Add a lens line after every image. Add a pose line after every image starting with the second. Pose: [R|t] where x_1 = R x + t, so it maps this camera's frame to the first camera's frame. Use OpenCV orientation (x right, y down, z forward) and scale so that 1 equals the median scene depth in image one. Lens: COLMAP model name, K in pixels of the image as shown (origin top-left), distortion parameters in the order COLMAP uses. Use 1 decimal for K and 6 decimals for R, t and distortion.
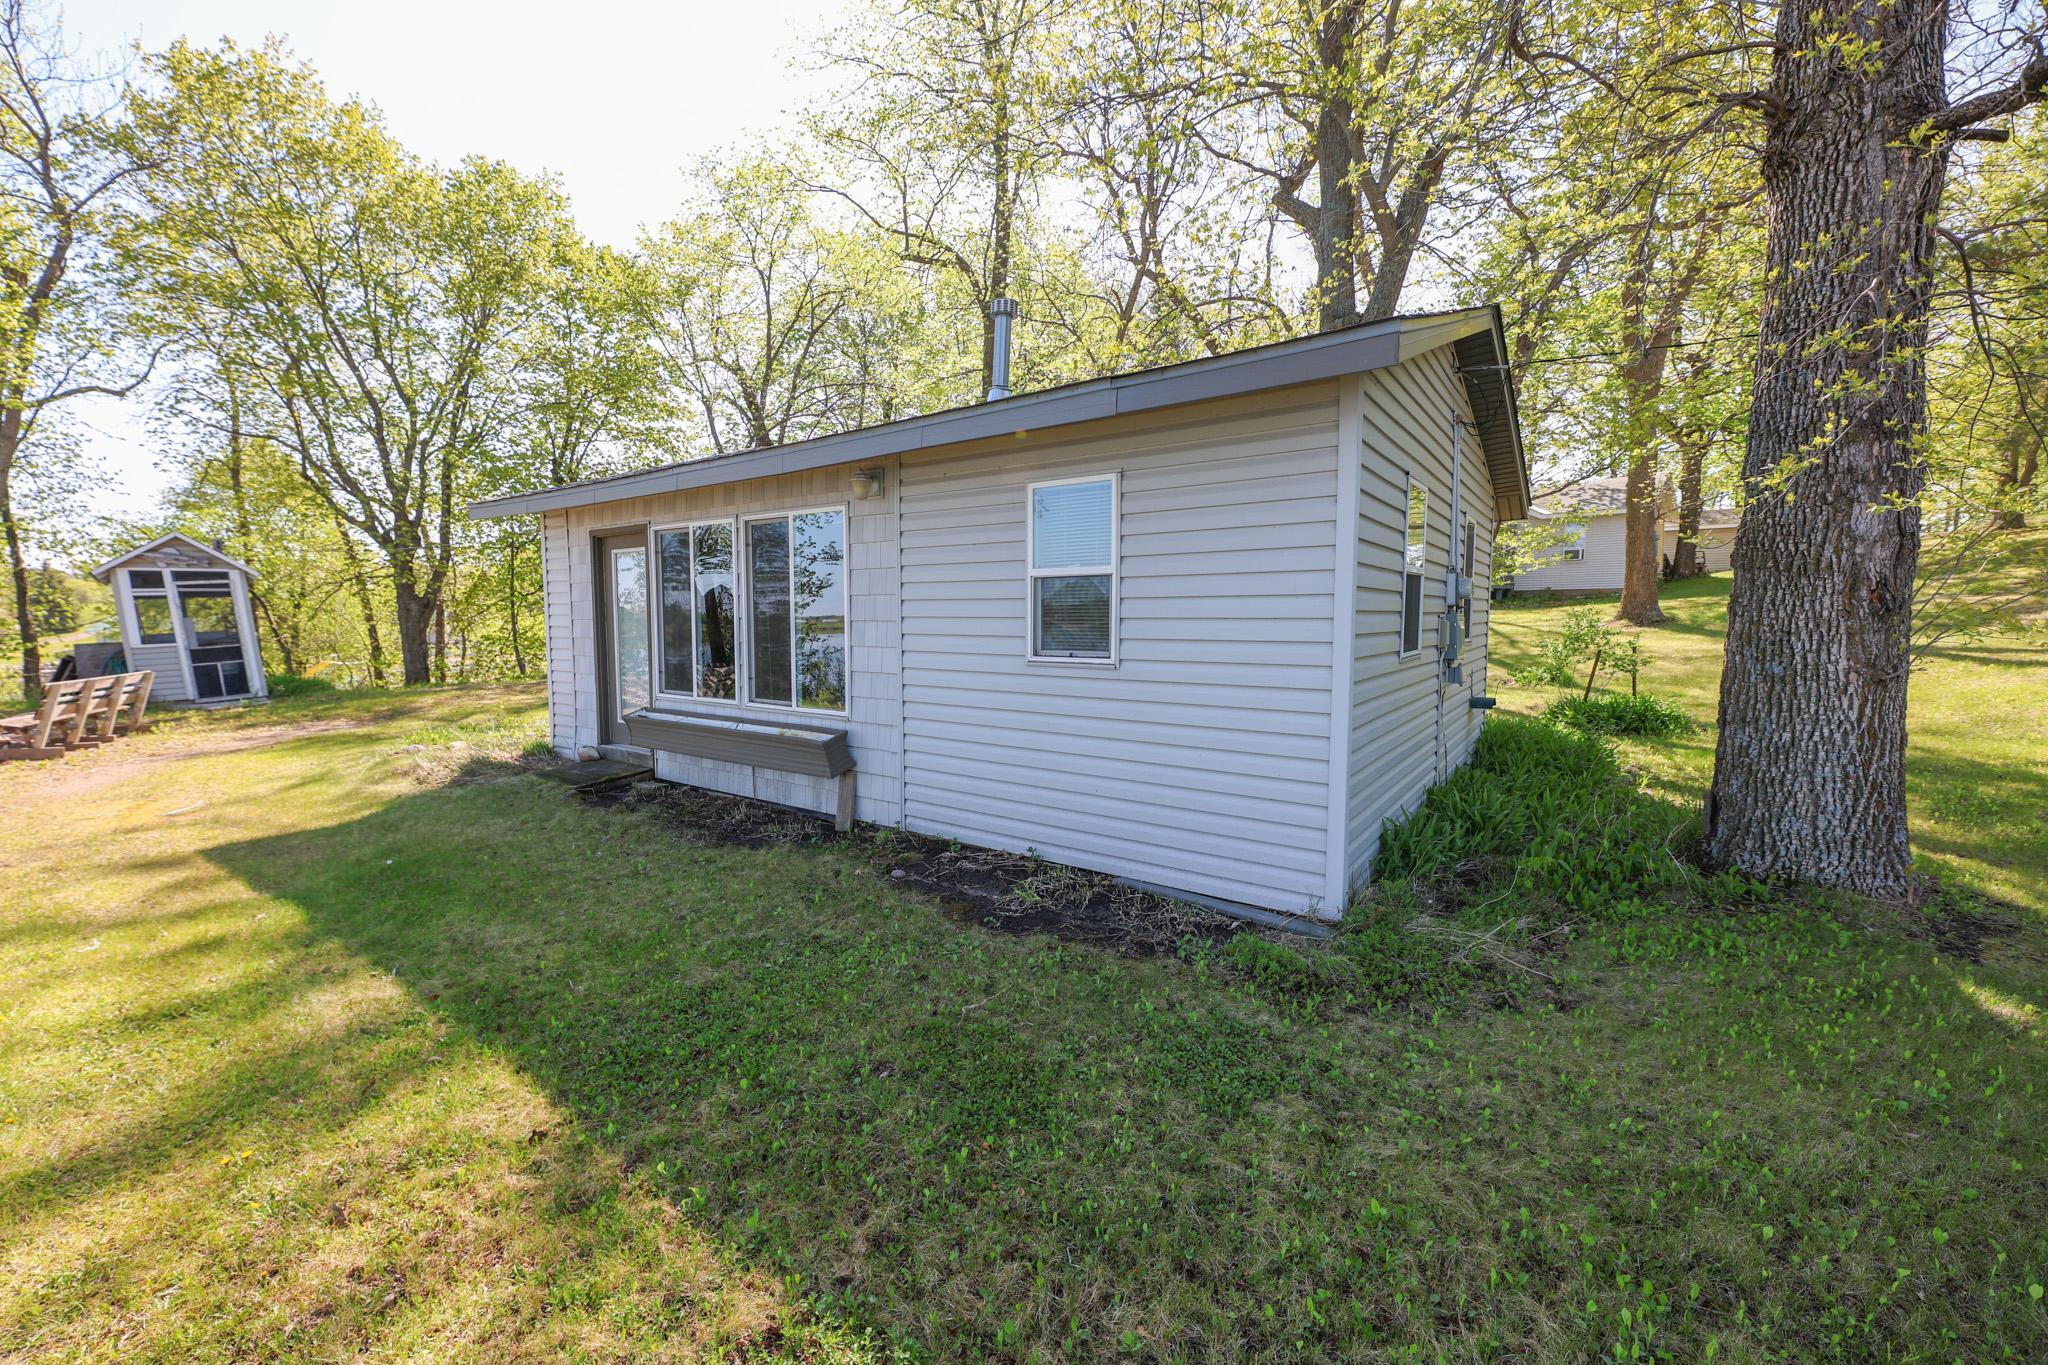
lens RADIAL K [[811.4, 0, 1027.3], [0, 811.4, 682.1], [0, 0, 1]] dist [-0.008263, -0.000933]
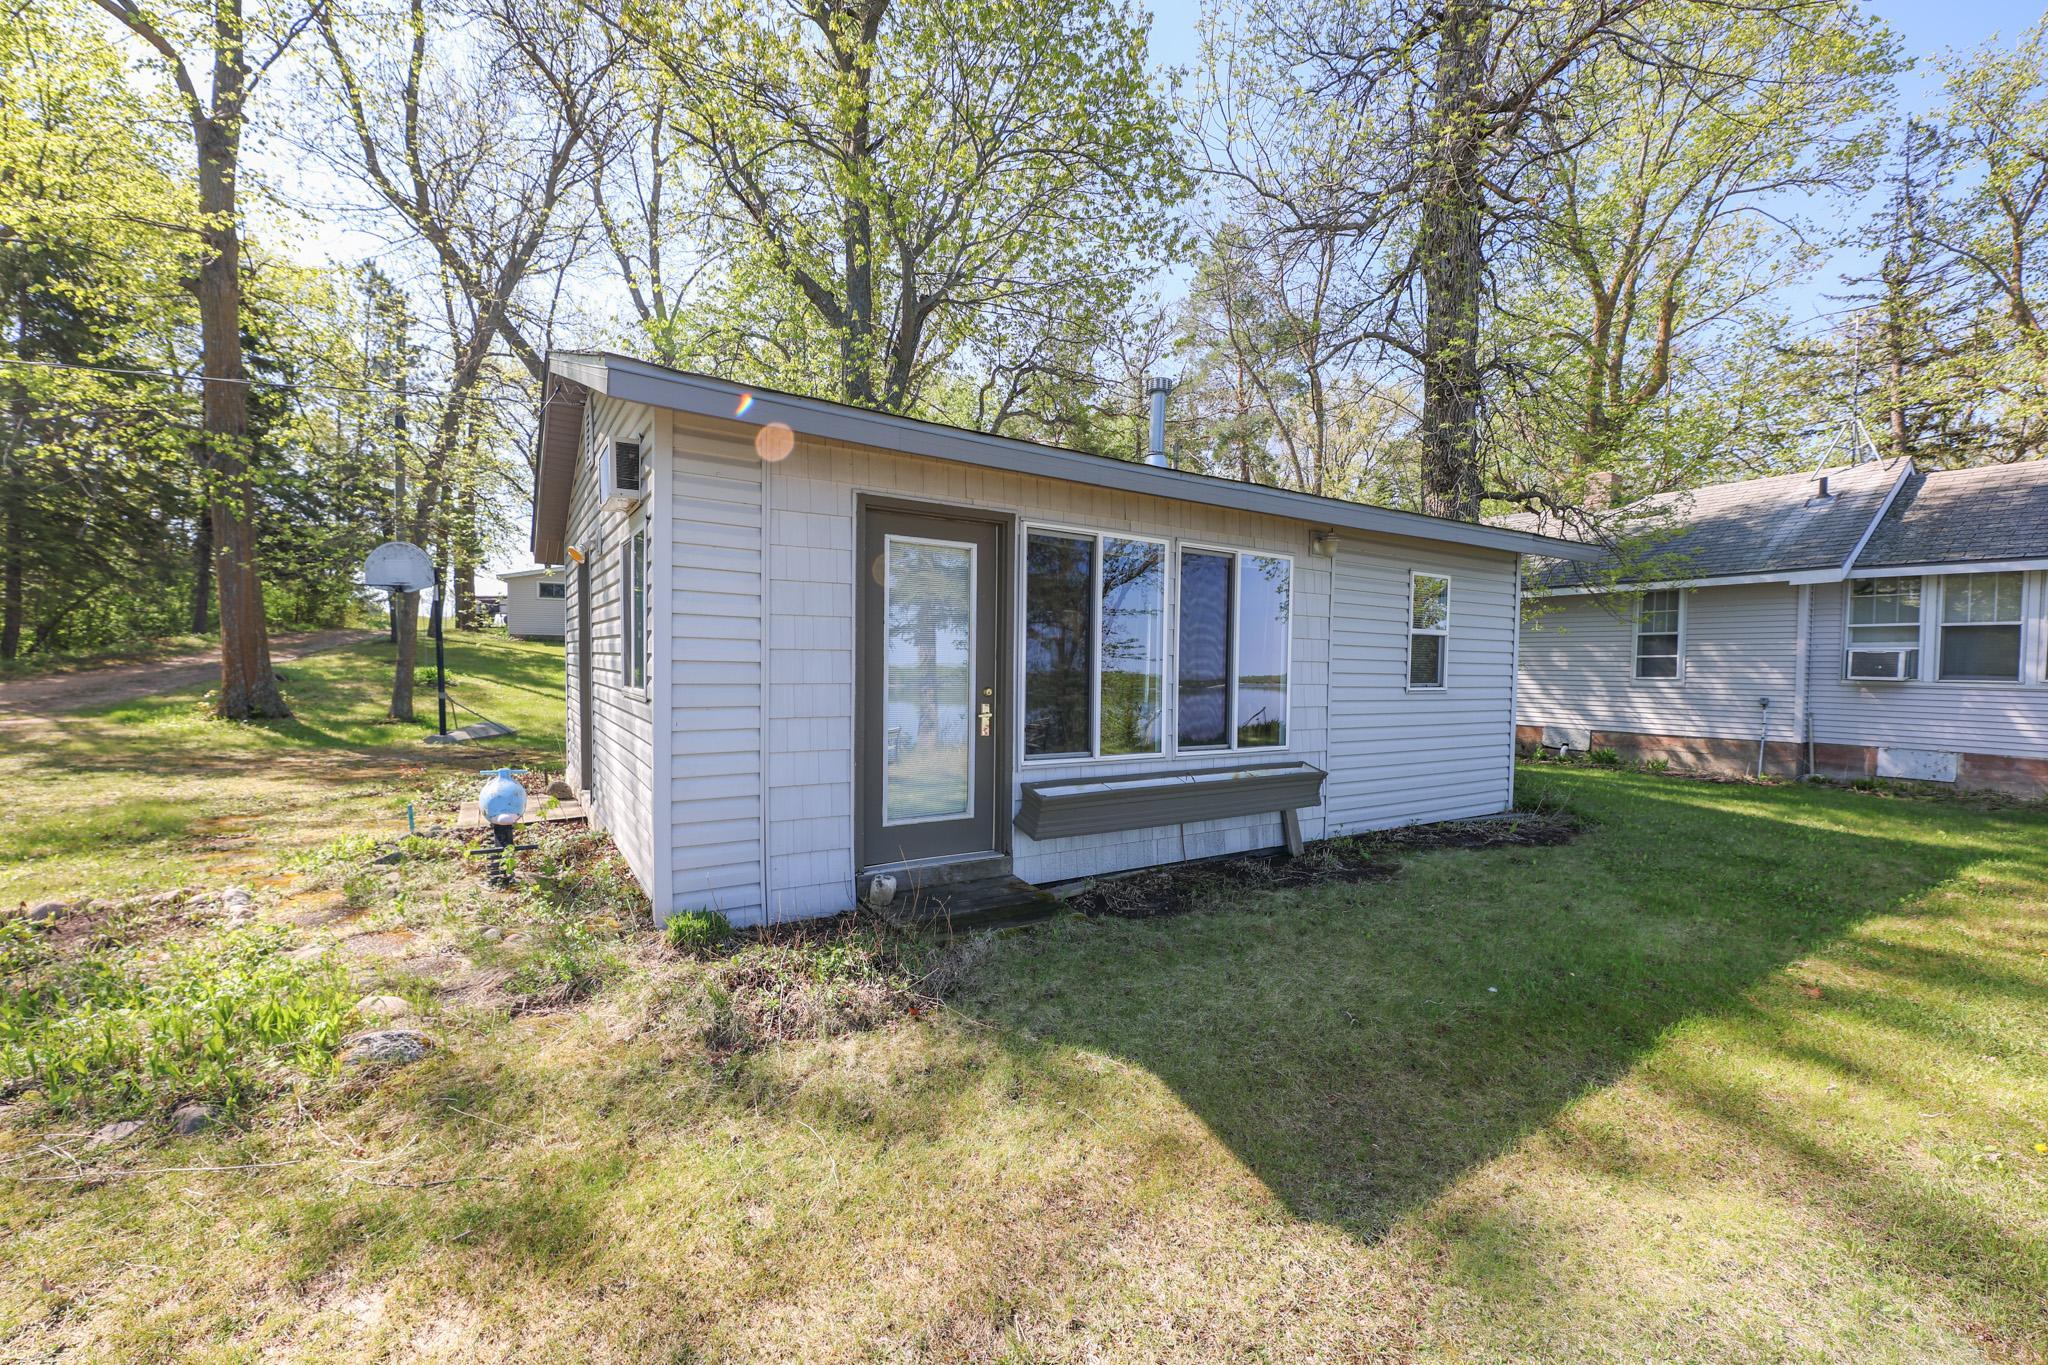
lens RADIAL K [[811.4, 0, 1028.8], [0, 811.4, 677.7], [0, 0, 1]] dist [-0.008263, -0.000933]
pose [[0.384183, -0.024336, 0.922936, -1.303261], [0.046279, 0.998903, 0.007075, -0.074475], [-0.922096, 0.039995, 0.384888, 0.867256]]
